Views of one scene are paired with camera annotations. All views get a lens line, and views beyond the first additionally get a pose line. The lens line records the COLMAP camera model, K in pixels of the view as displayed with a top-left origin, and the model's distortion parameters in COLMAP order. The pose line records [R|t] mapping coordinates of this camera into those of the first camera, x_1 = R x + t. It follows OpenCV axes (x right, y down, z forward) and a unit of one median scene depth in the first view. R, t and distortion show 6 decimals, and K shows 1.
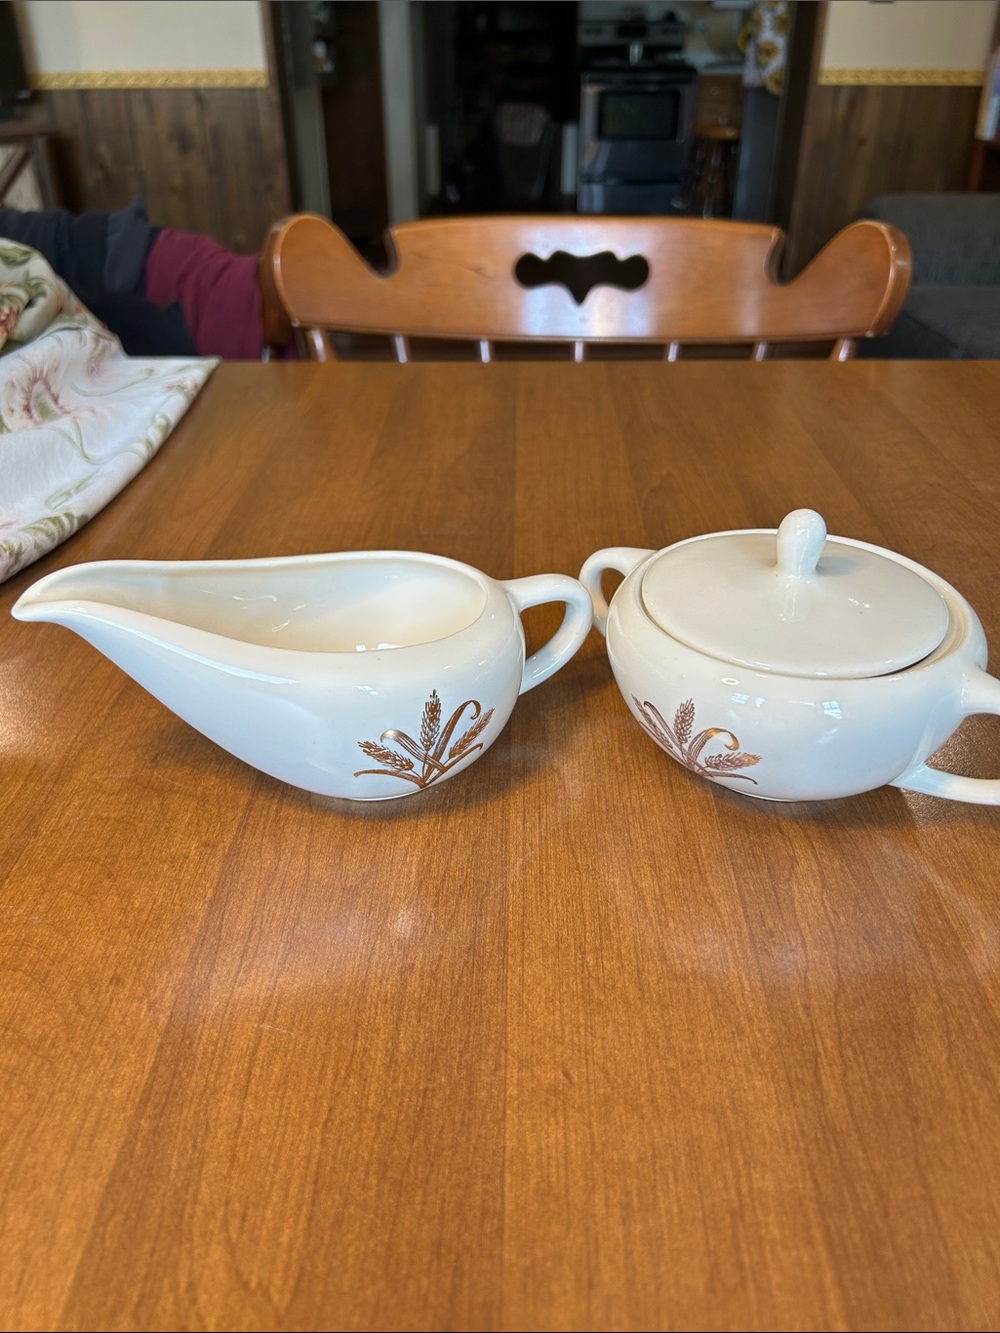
lens RADIAL K [[986.4, 0, 518.2], [0, 986.4, 664.1], [0, 0, 1]] dist [0.020491, -0.033598]
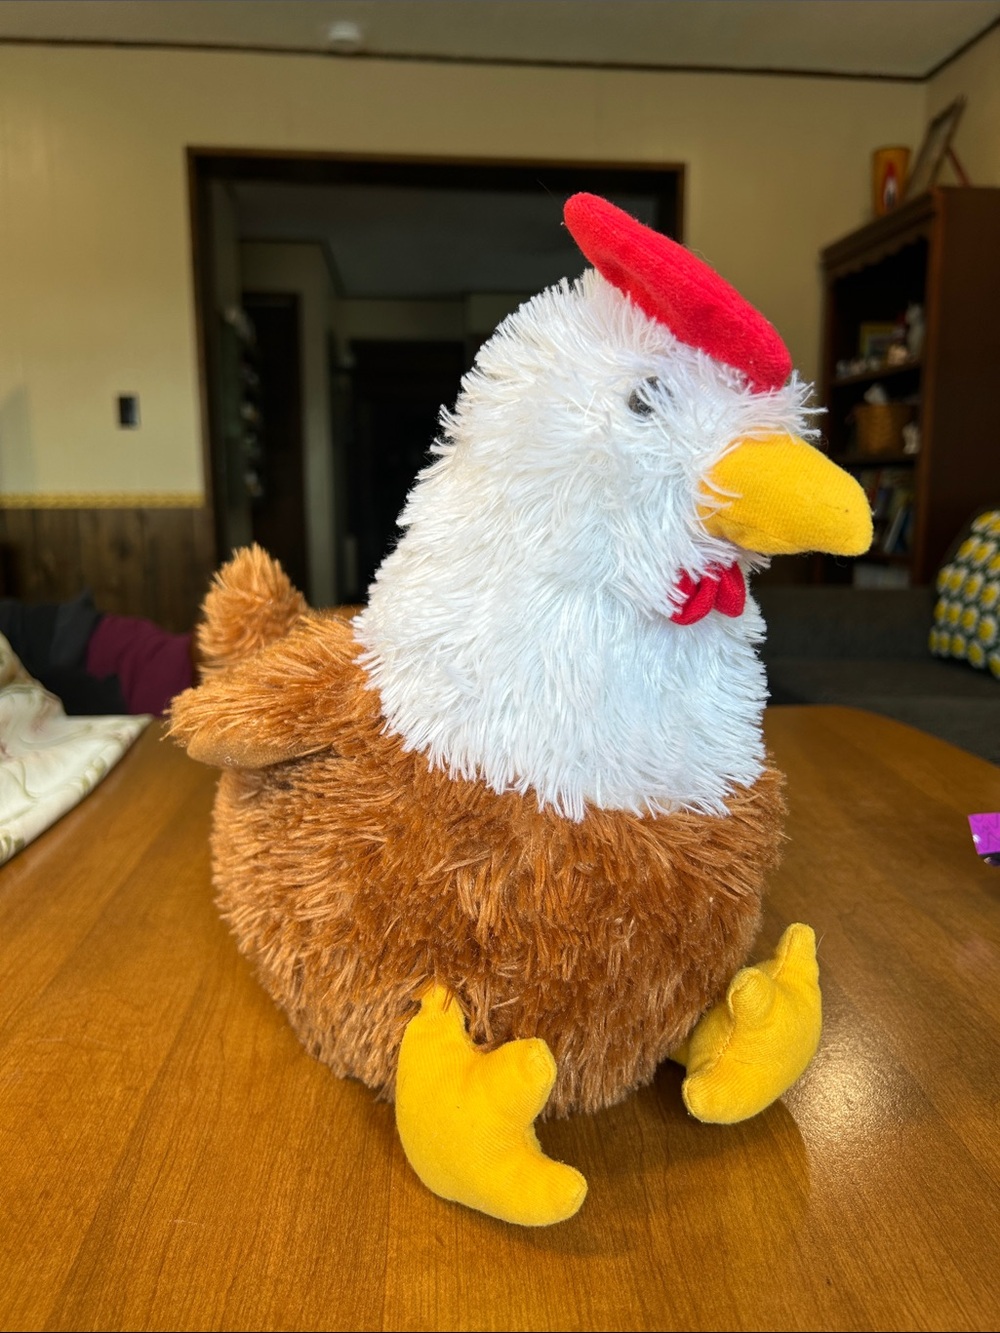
lens RADIAL K [[988.1, 0, 500.0], [0, 988.1, 666.5], [0, 0, 1]] dist [0.035407, -0.043246]
pose [[0.997264, -0.012204, 0.072910, 0.042354], [0.037606, 0.932877, -0.358226, 0.200203], [-0.063644, 0.359988, 0.930784, -0.346957]]
